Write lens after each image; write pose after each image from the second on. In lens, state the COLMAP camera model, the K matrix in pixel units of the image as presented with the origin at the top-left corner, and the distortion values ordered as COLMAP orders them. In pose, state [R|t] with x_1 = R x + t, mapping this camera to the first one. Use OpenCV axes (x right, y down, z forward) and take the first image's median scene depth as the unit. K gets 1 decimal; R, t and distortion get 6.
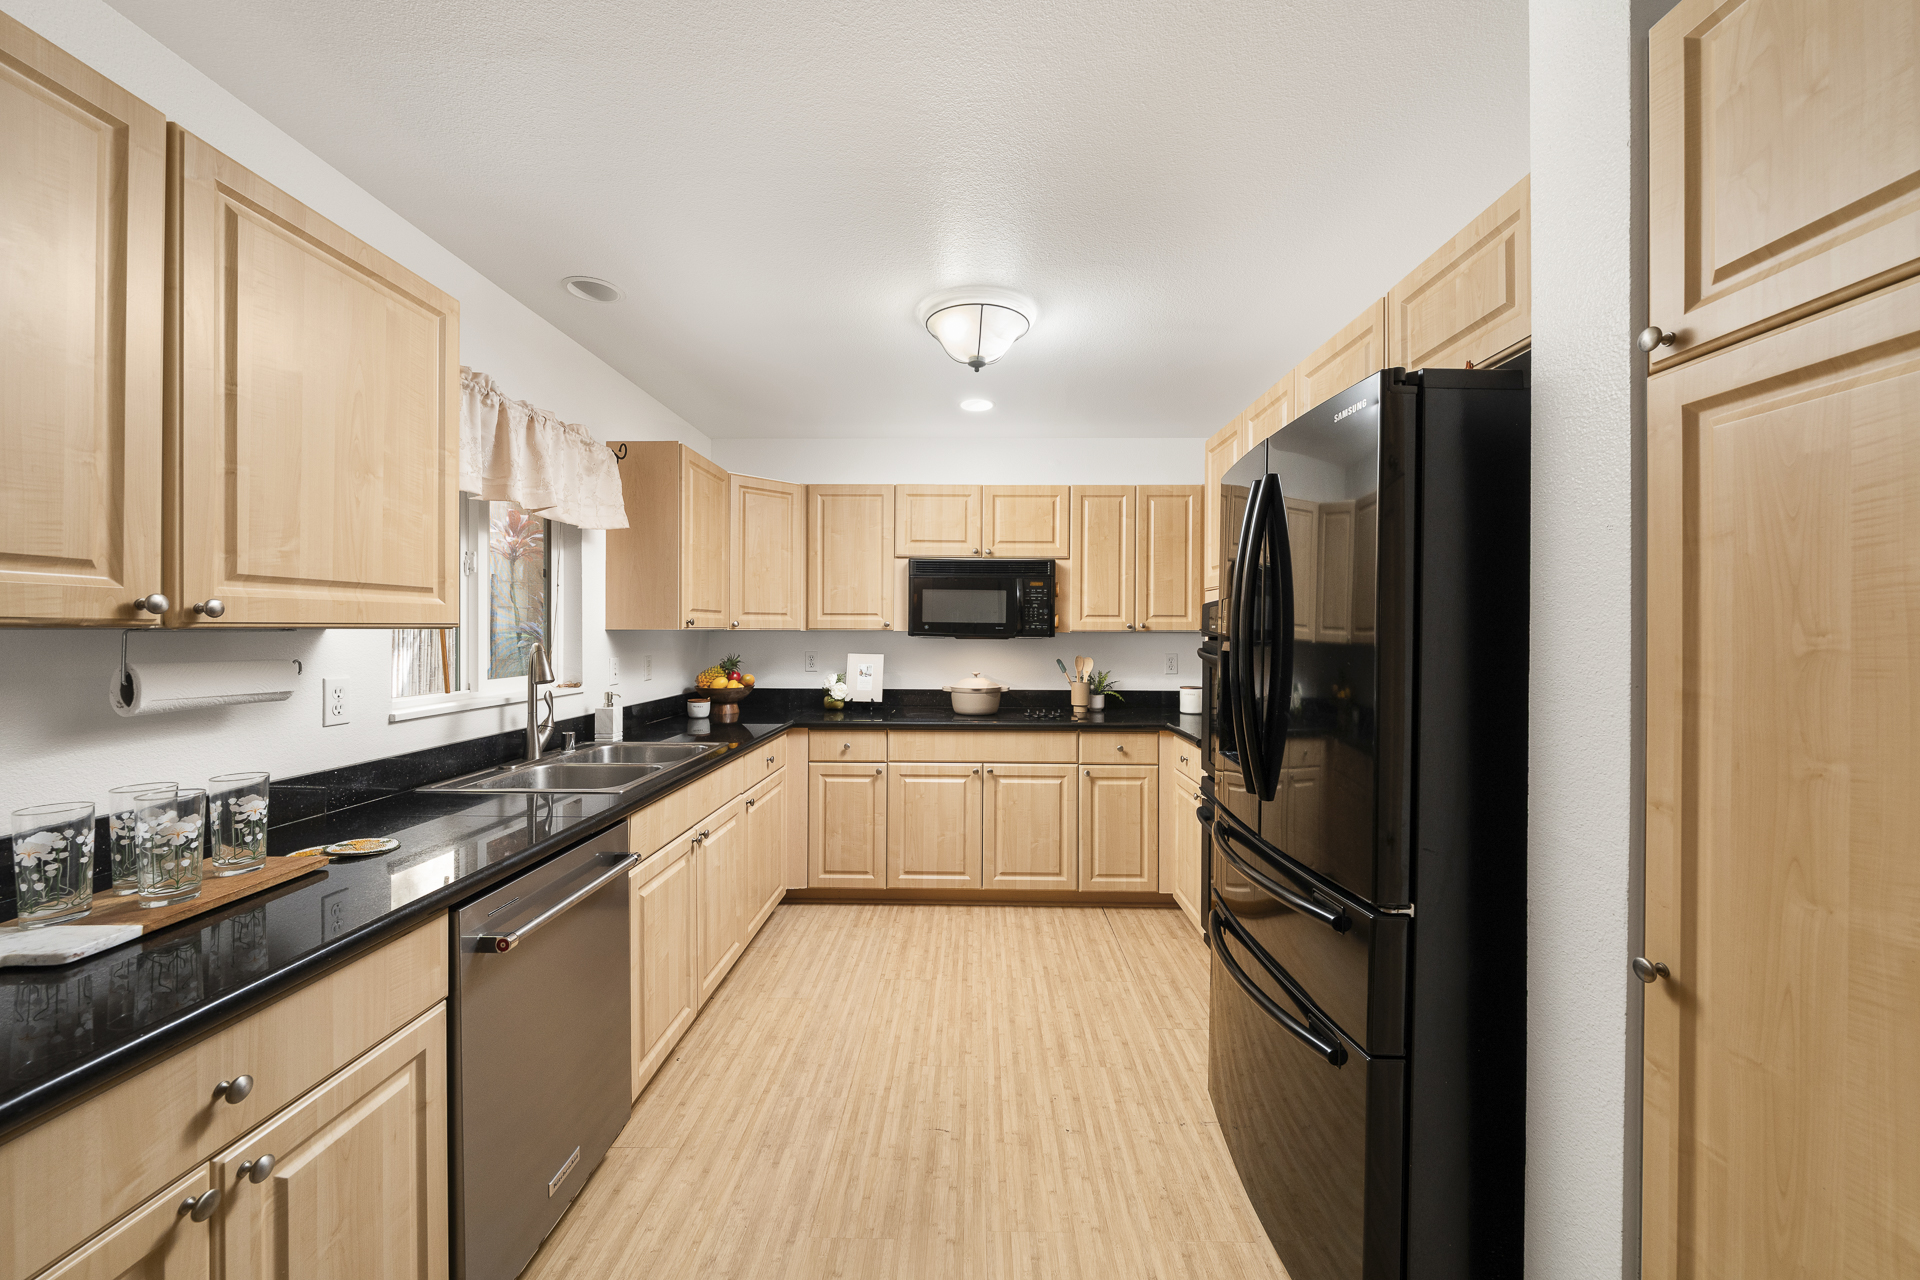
lens RADIAL K [[742.3, 0, 960.0], [0, 742.3, 640.0], [0, 0, 1]] dist [-0.000029, 0.000045]
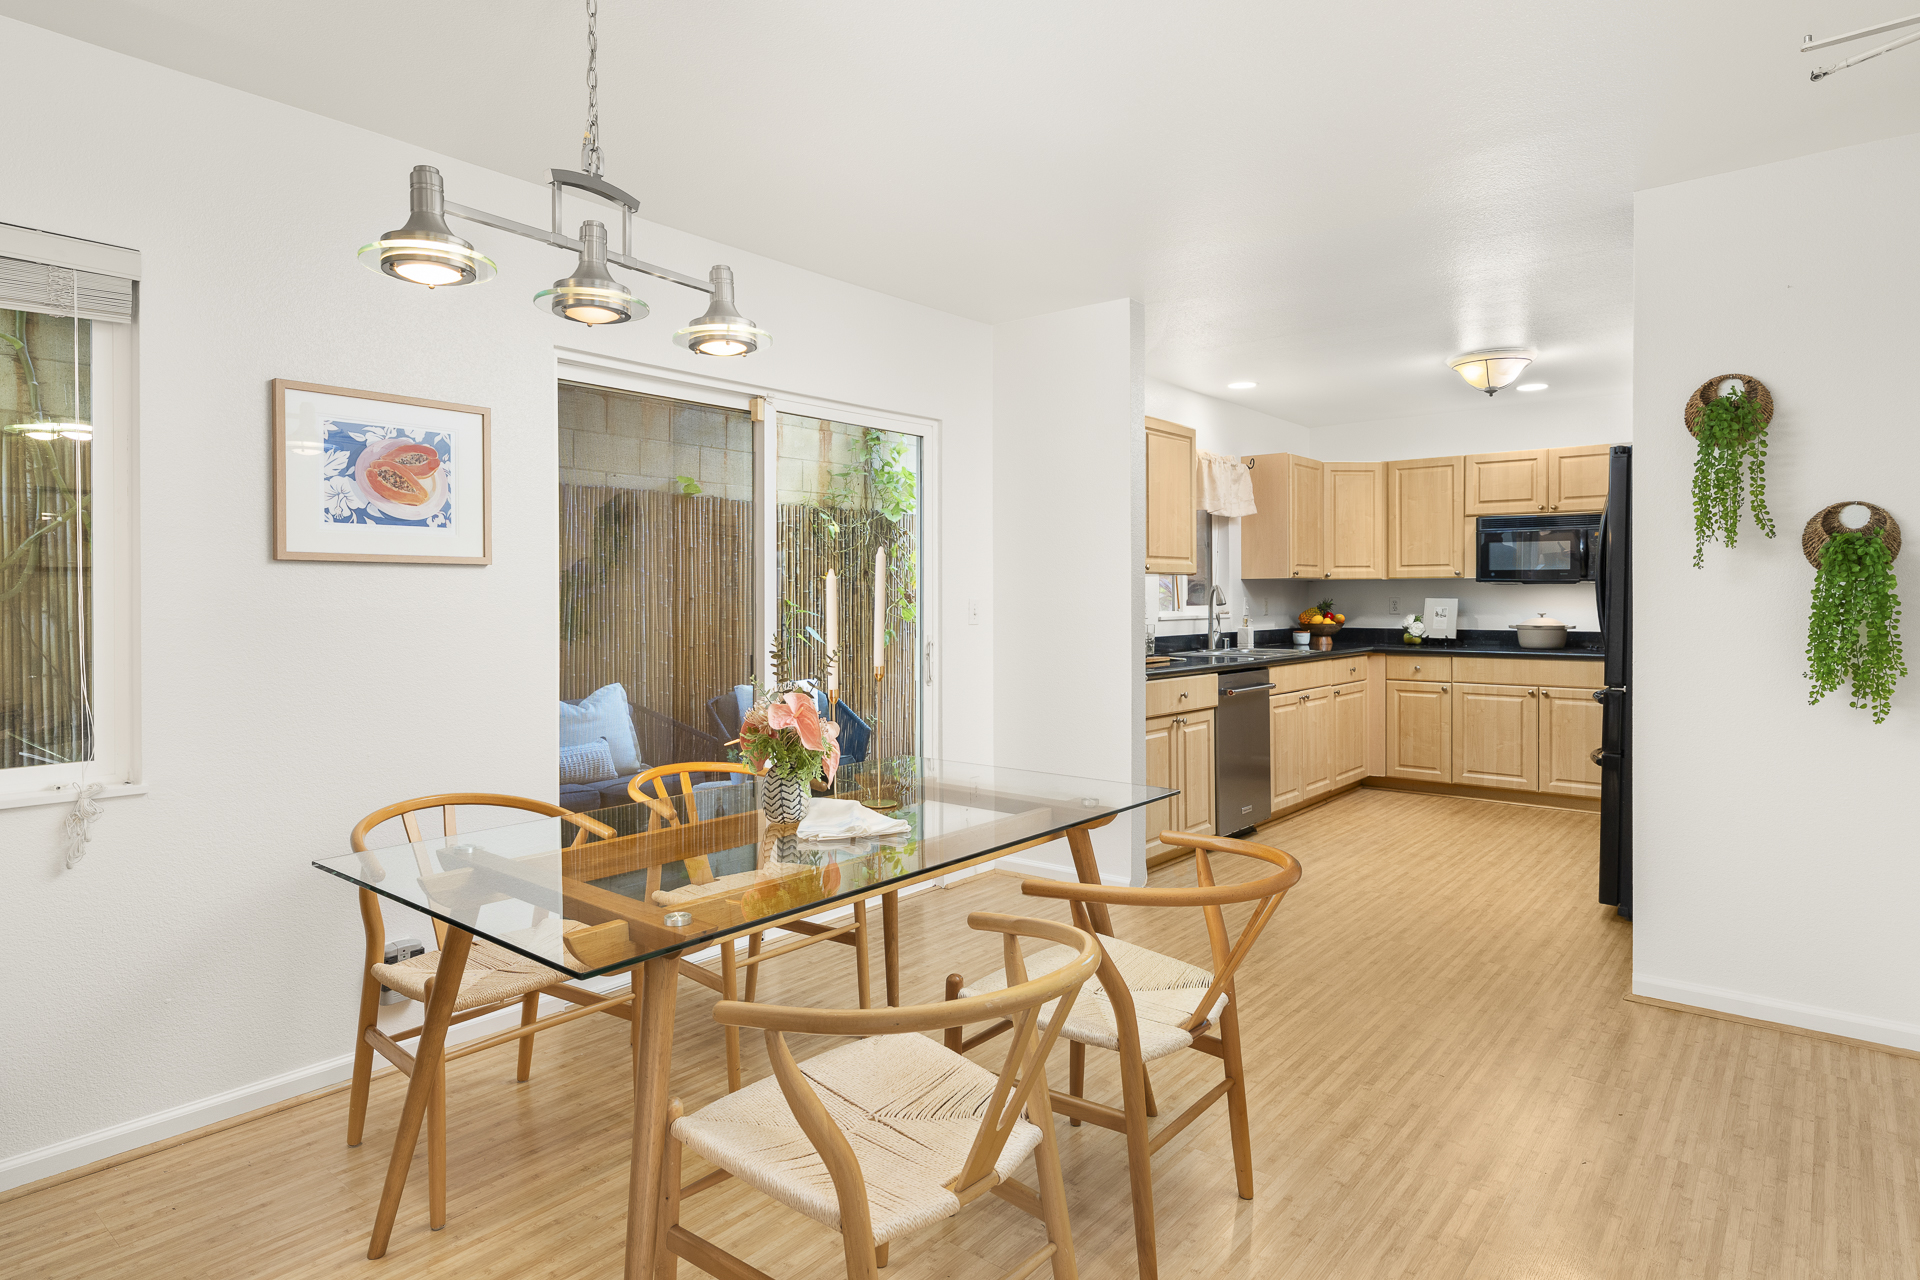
lens RADIAL K [[1023.4, 0, 955.7], [0, 1023.4, 595.2], [0, 0, 1]] dist [-0.000937, -0.000142]
pose [[0.790461, -0.010173, -0.612428, 0.288471], [0.001541, 0.999892, -0.014620, 0.040063], [0.612510, 0.010613, 0.790391, -0.847994]]
